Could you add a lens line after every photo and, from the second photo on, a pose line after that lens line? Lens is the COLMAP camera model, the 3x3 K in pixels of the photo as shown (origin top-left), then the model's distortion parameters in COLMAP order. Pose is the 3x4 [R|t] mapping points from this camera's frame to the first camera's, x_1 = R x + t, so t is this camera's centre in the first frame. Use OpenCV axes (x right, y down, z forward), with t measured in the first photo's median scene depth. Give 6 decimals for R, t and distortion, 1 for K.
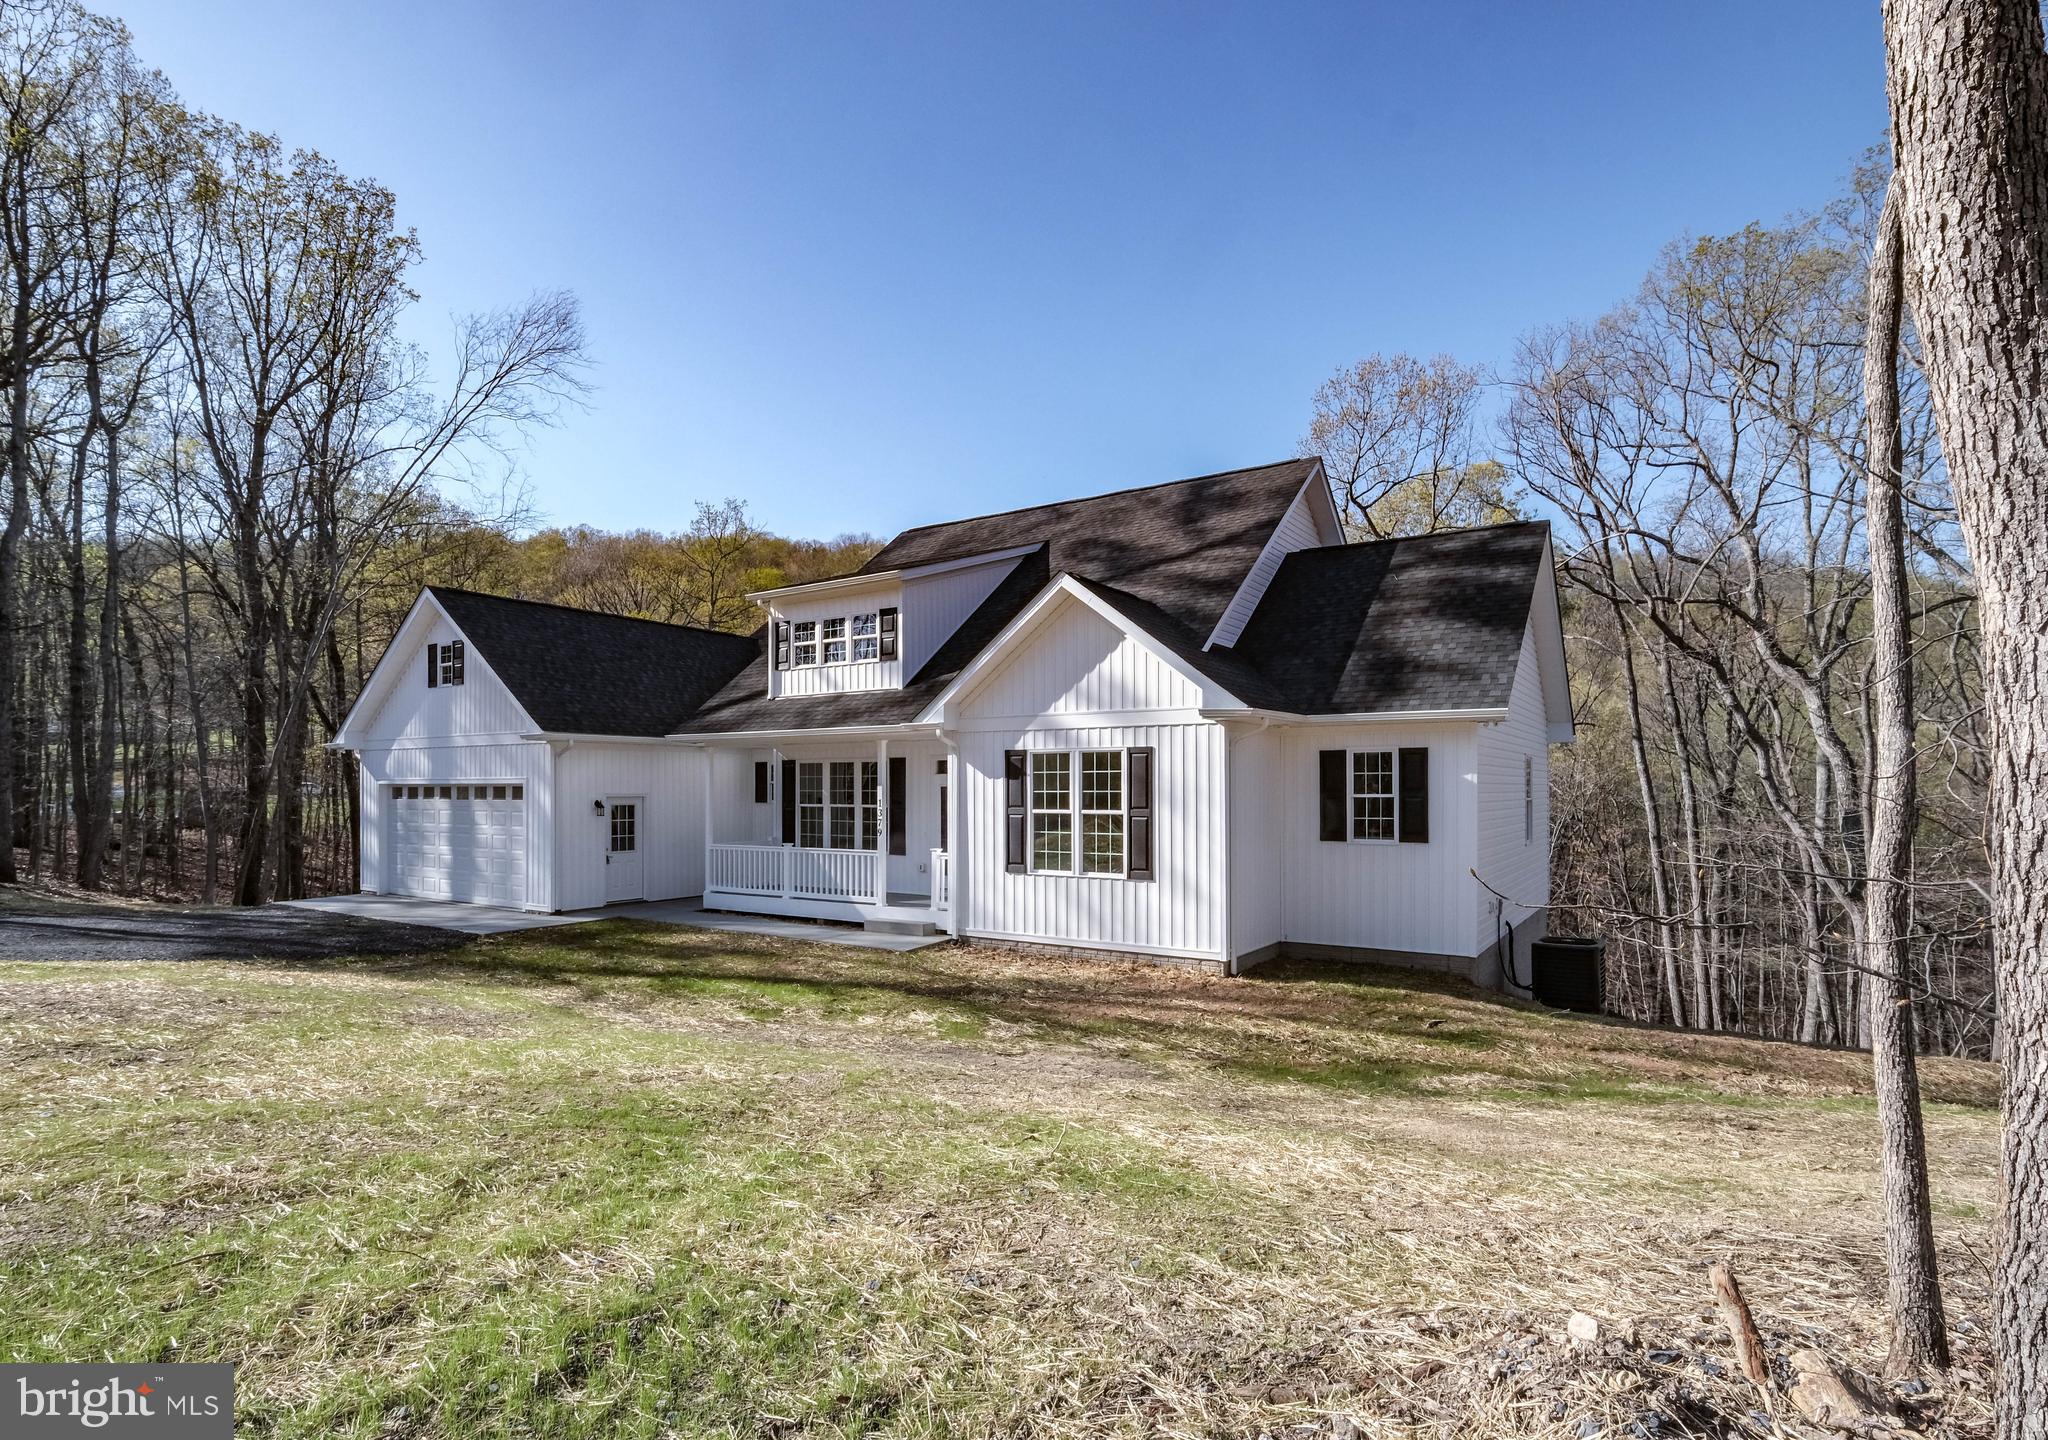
lens RADIAL K [[1067.4, 0, 962.6], [0, 1067.4, 784.1], [0, 0, 1]] dist [-0.001198, -0.000063]
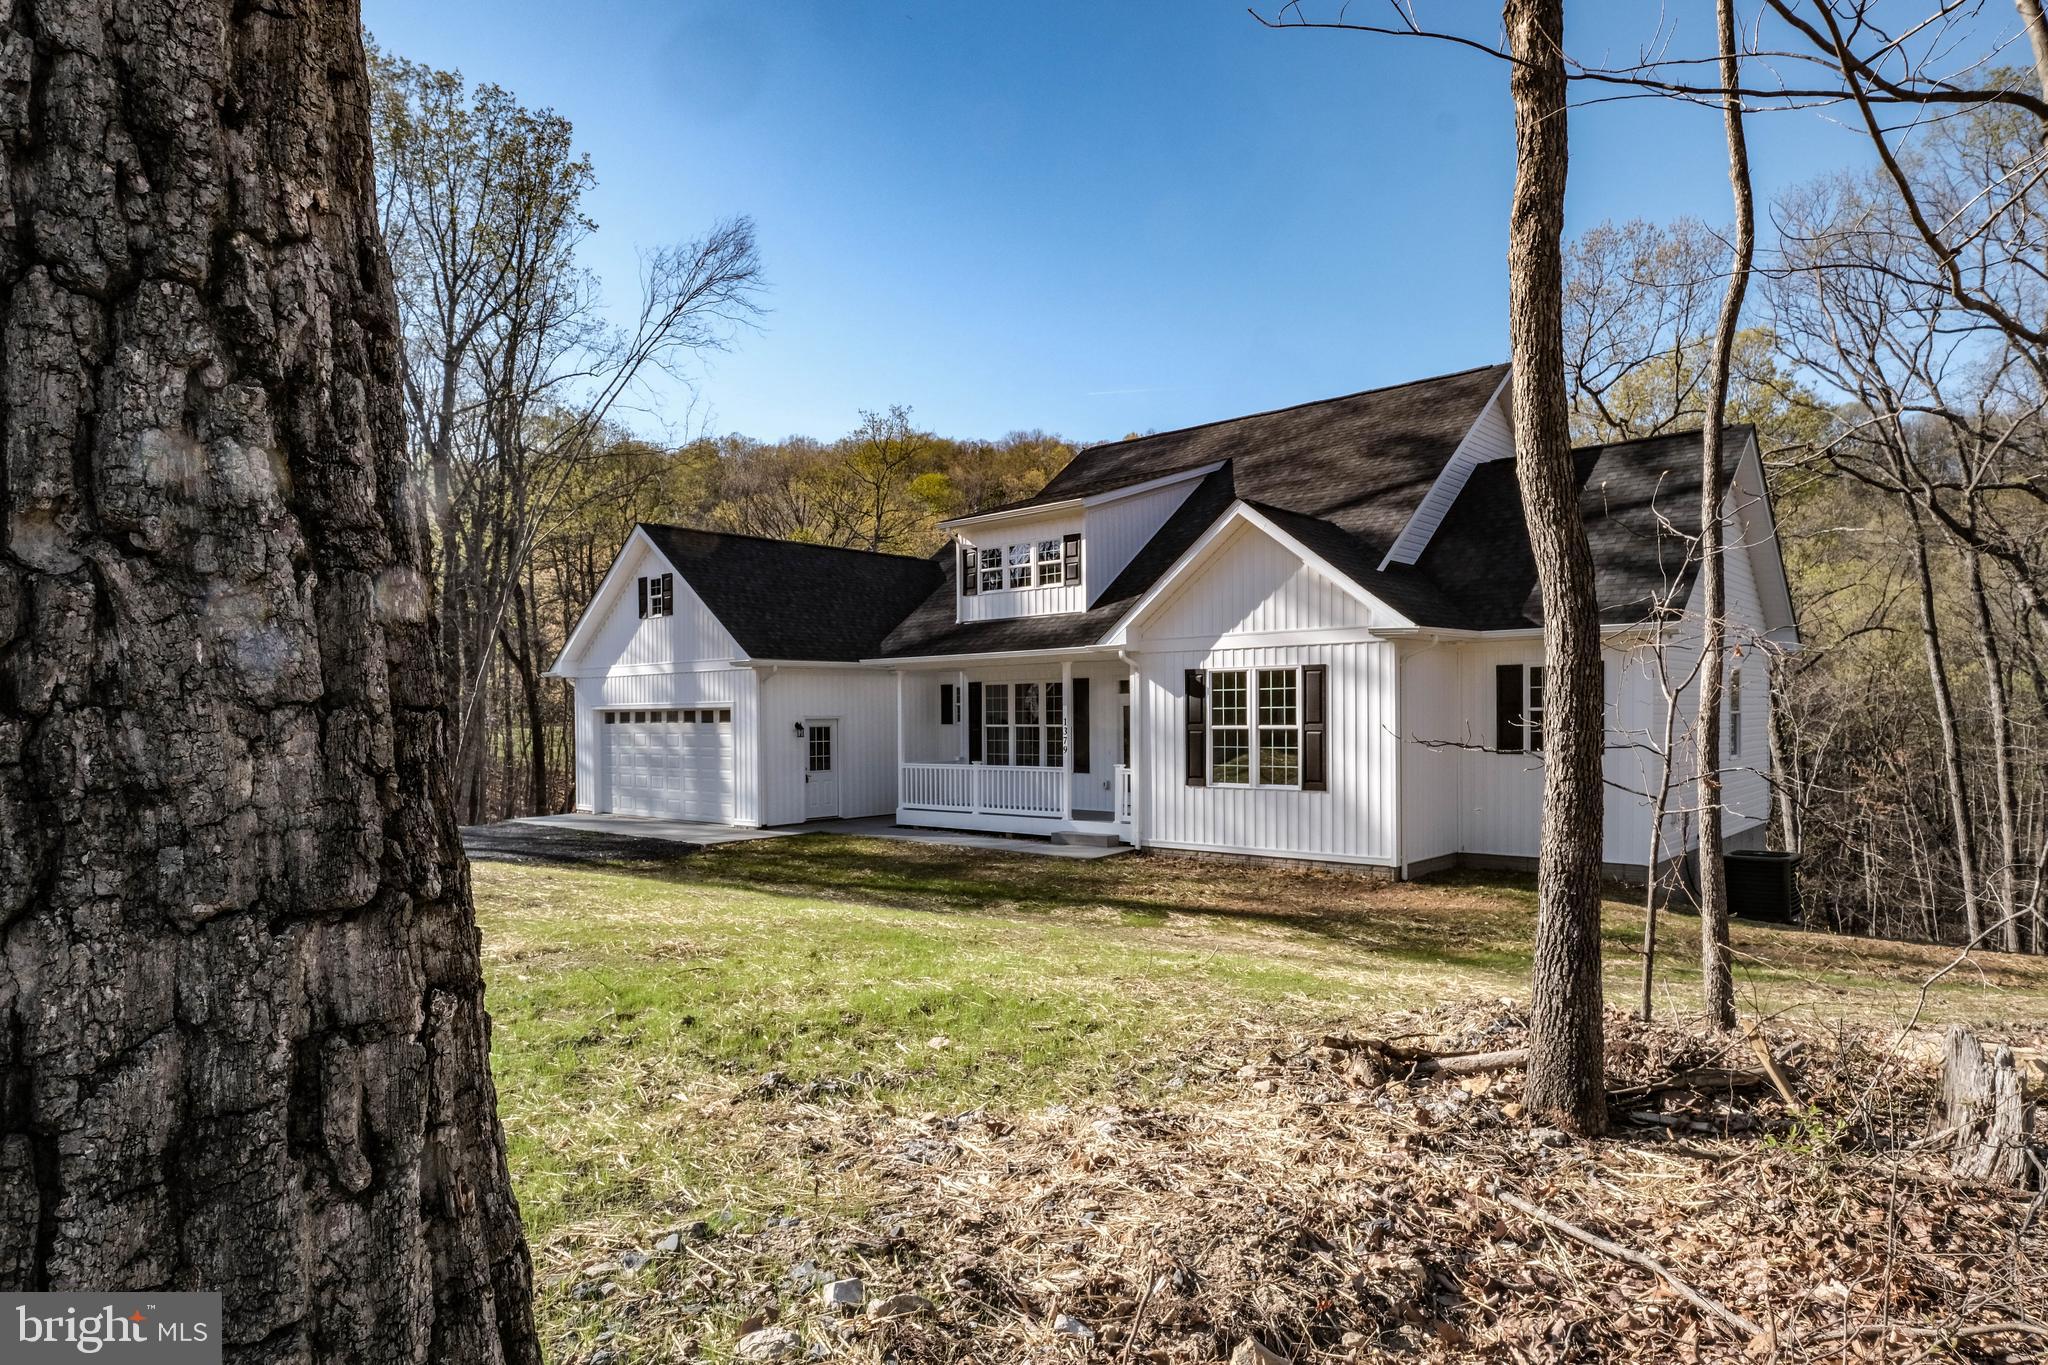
lens RADIAL K [[1199.1, 0, 985.4], [0, 1199.1, 738.9], [0, 0, 1]] dist [0.000958, 0.000553]
pose [[0.990855, -0.006418, -0.134780, 0.003304], [0.009771, 0.999659, 0.024230, 0.004864], [0.134579, -0.025325, 0.990579, -0.162828]]
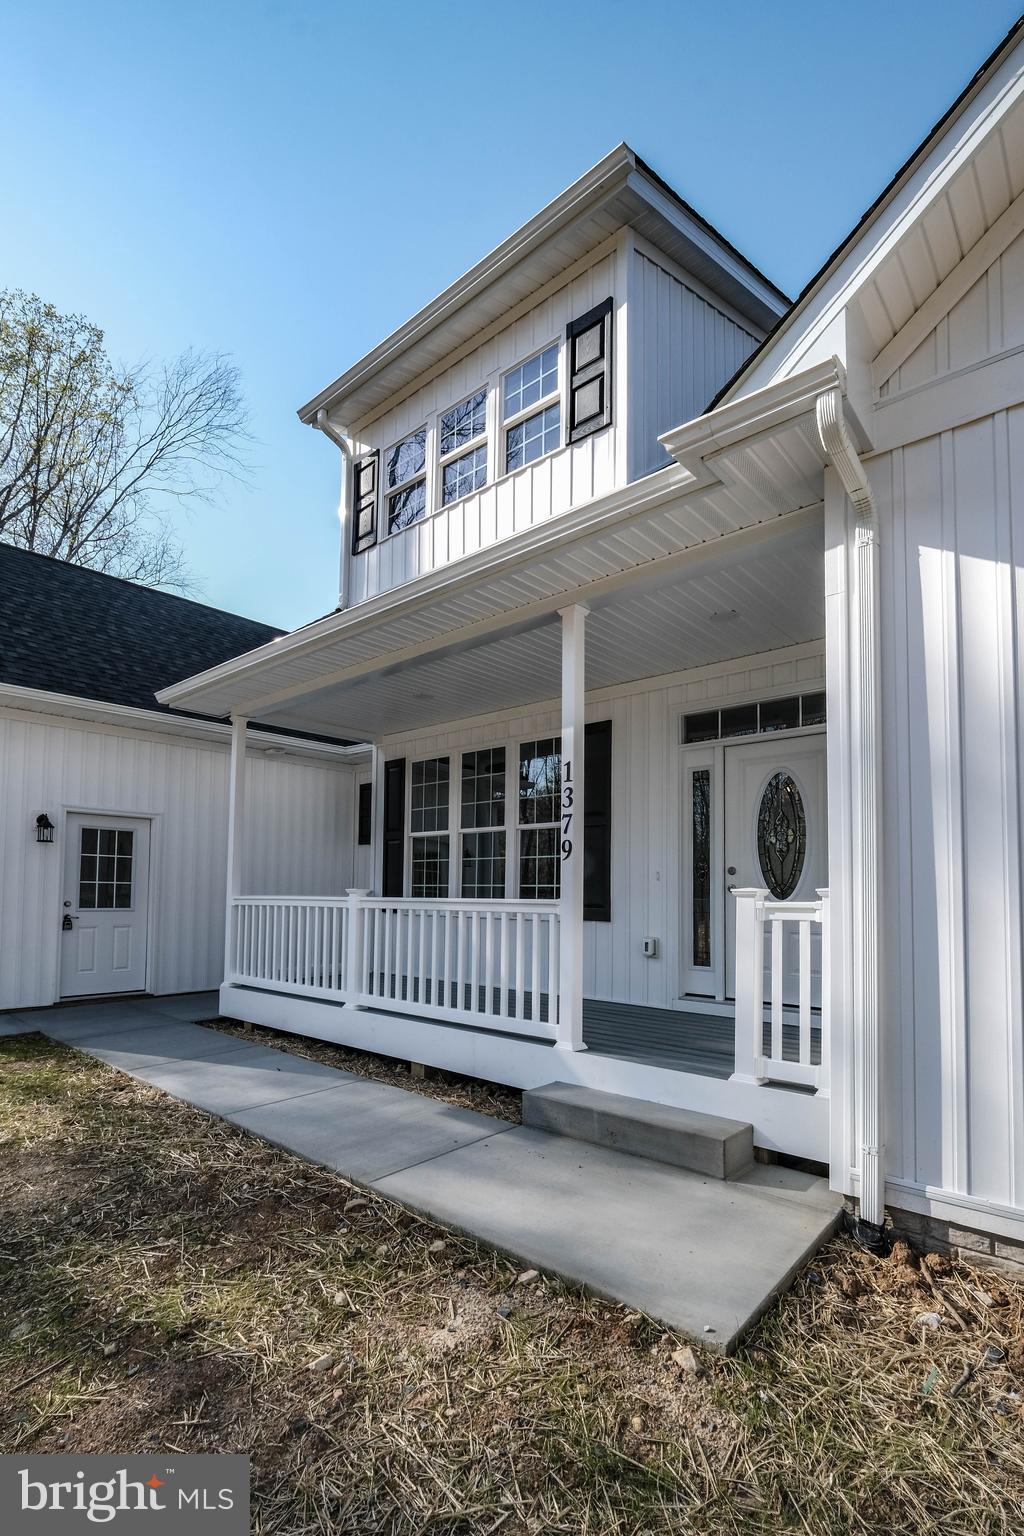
lens RADIAL K [[703.5, 0, 511.7], [0, 703.5, 864.3], [0, 0, 1]] dist [-0.002044, -0.000274]
pose [[0.995080, 0.006022, -0.098896, -0.067107], [-0.010038, 0.999143, -0.040167, 0.056056], [0.098570, 0.040962, 0.994287, 0.695761]]
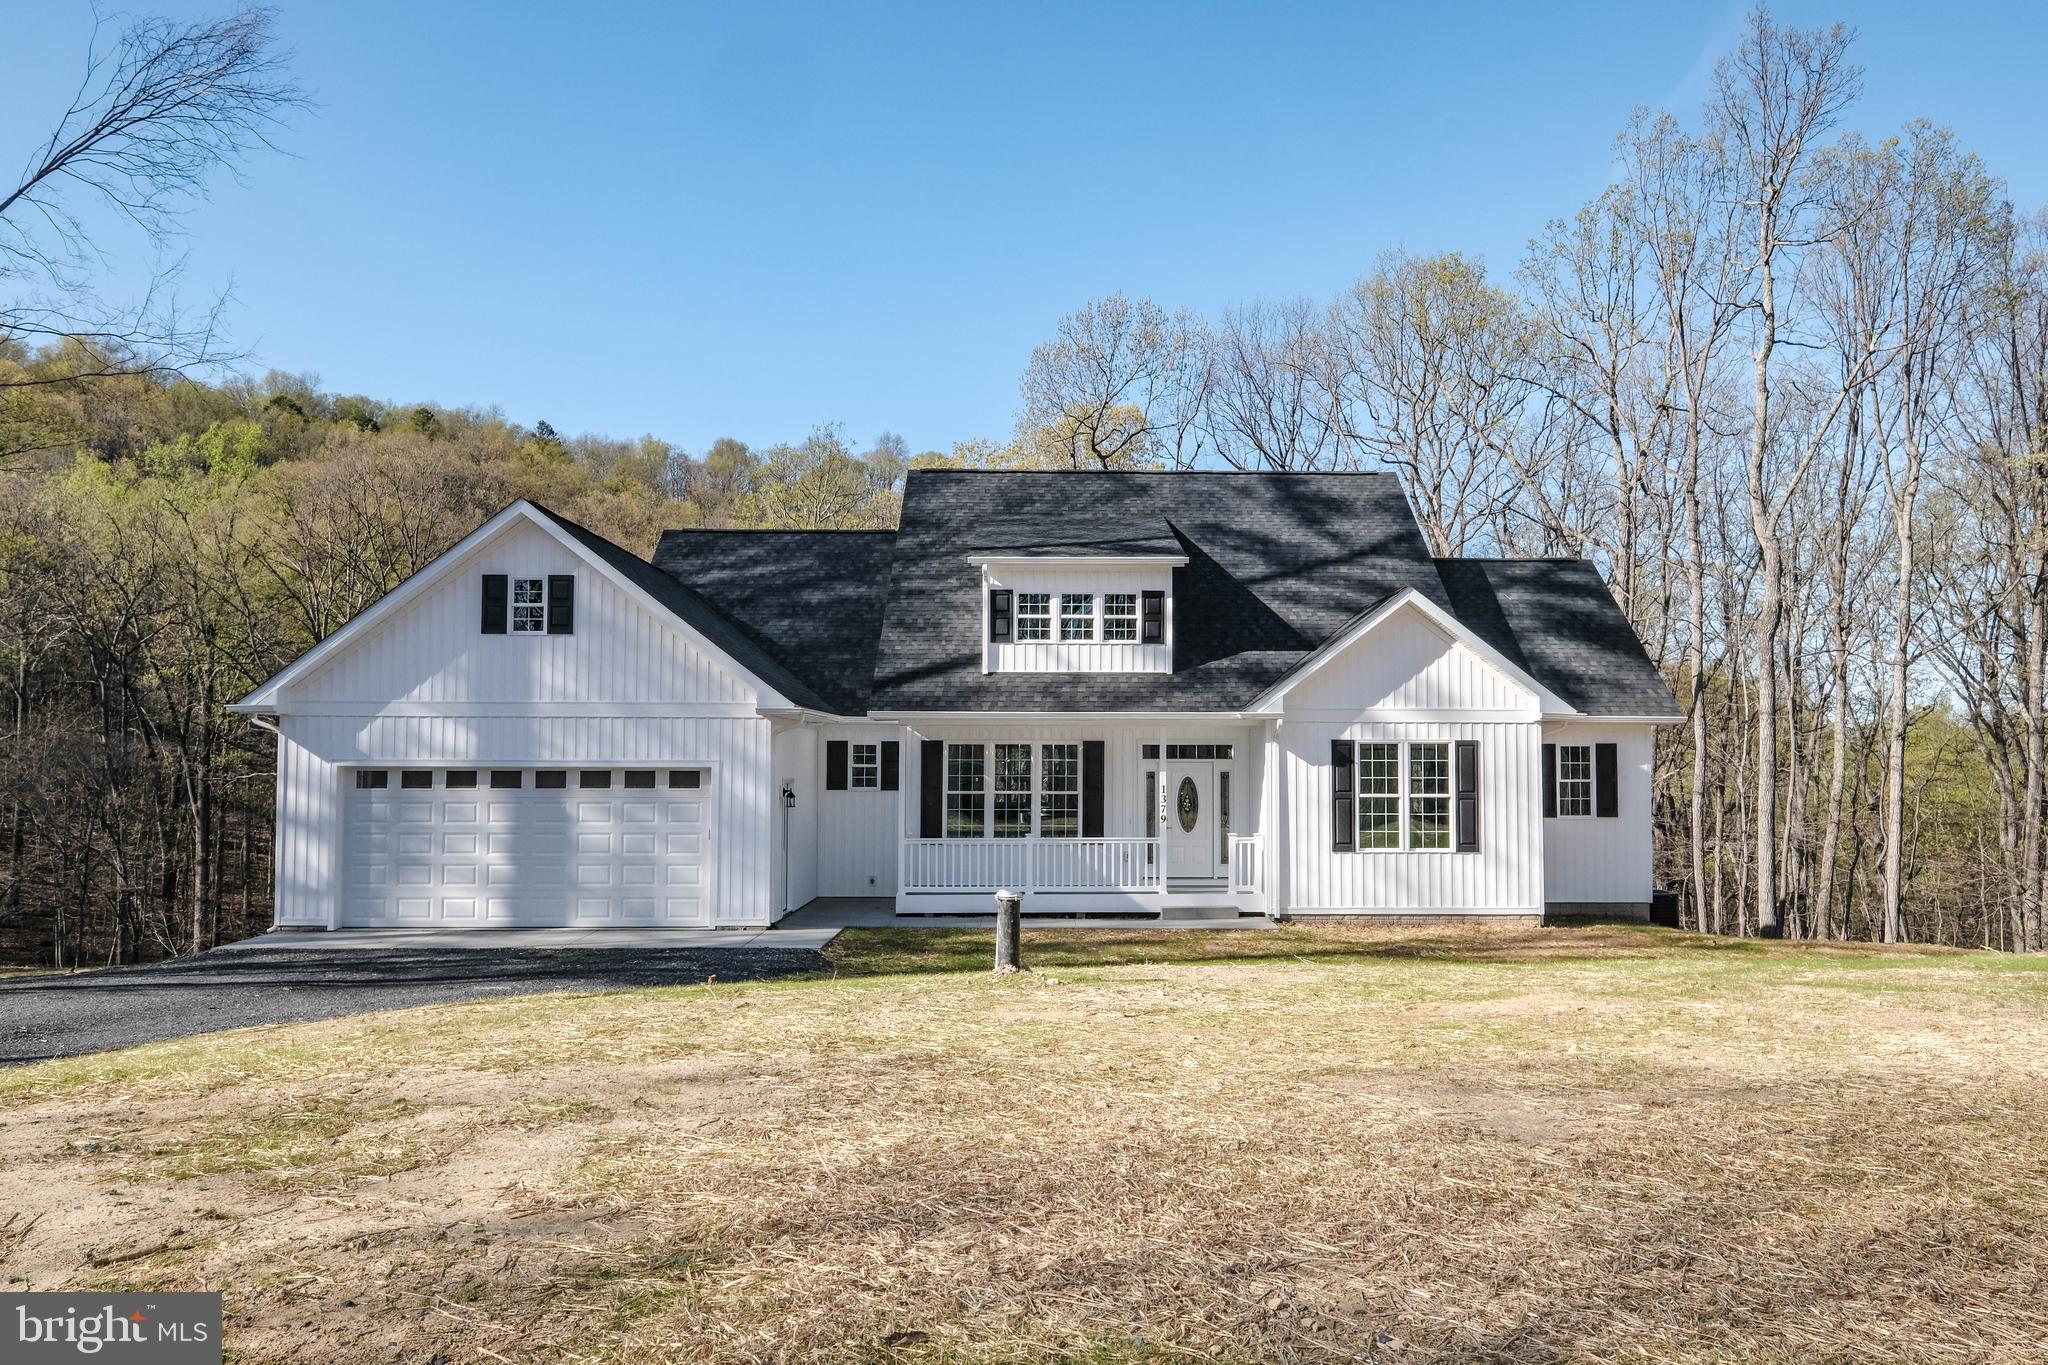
lens RADIAL K [[1601.5, 0, 1024.0], [0, 1601.5, 682.5], [0, 0, 1]] dist [0.005175, 0.000681]
pose [[0.806176, 0.030195, 0.590904, -0.979717], [-0.005624, 0.999043, -0.043377, -0.014482], [-0.591648, 0.031647, 0.805575, -0.112143]]
